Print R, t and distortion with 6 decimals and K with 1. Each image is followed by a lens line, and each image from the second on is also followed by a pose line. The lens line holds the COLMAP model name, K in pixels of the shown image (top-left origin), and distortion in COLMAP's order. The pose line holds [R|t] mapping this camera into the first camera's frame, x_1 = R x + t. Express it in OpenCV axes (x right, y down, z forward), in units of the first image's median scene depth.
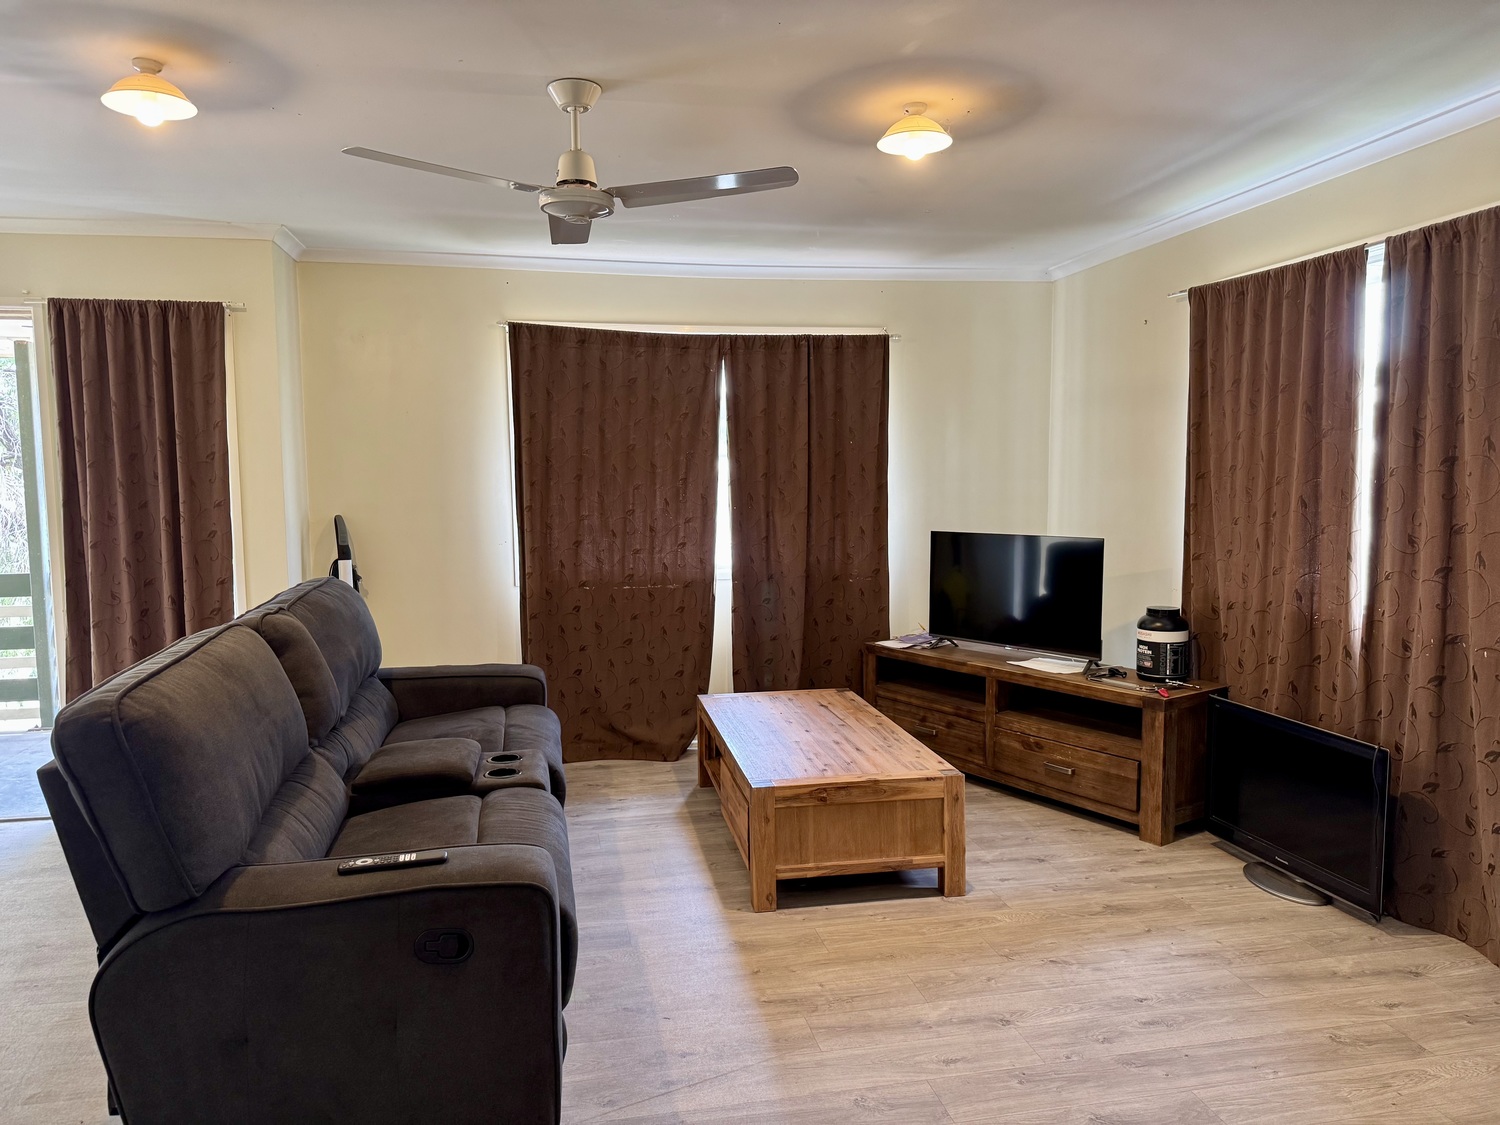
lens RADIAL K [[1049.7, 0, 742.3], [0, 1049.7, 567.0], [0, 0, 1]] dist [0.042420, -0.049940]
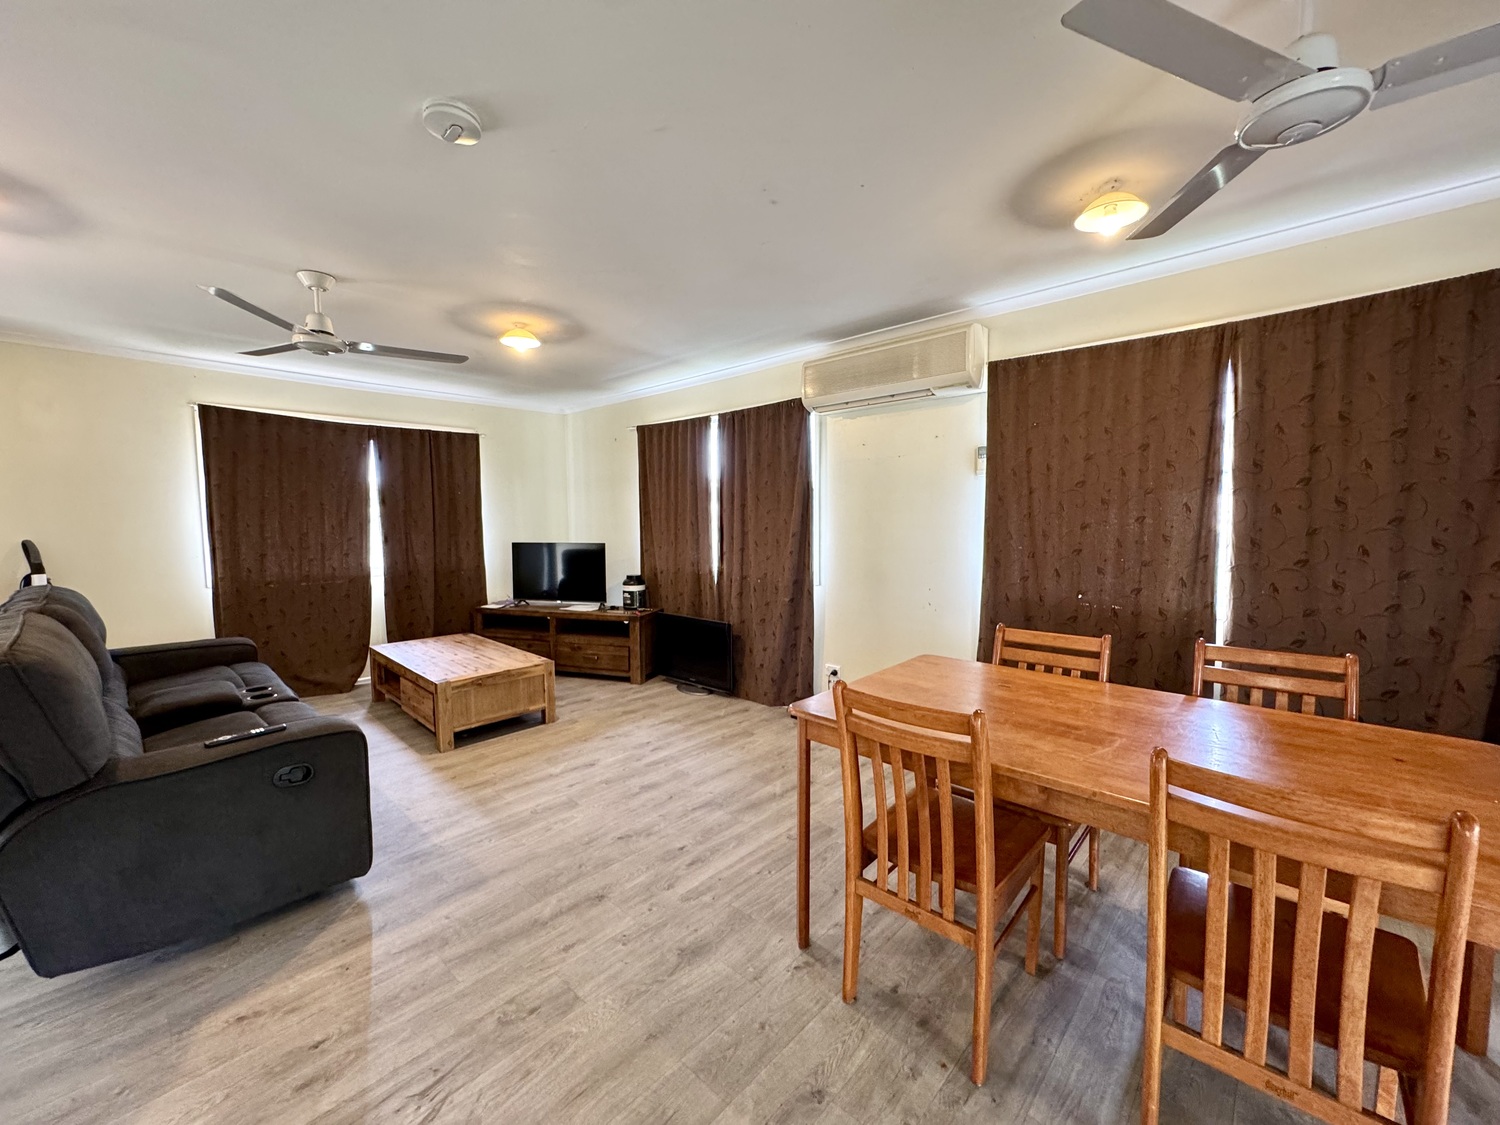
lens RADIAL K [[603.2, 0, 754.0], [0, 603.2, 557.1], [0, 0, 1]] dist [0.004443, 0.000342]
pose [[0.804783, -0.037349, 0.592393, -0.130180], [0.052883, 0.998561, -0.008886, 0.028987], [-0.591209, 0.038479, 0.805600, -0.123343]]
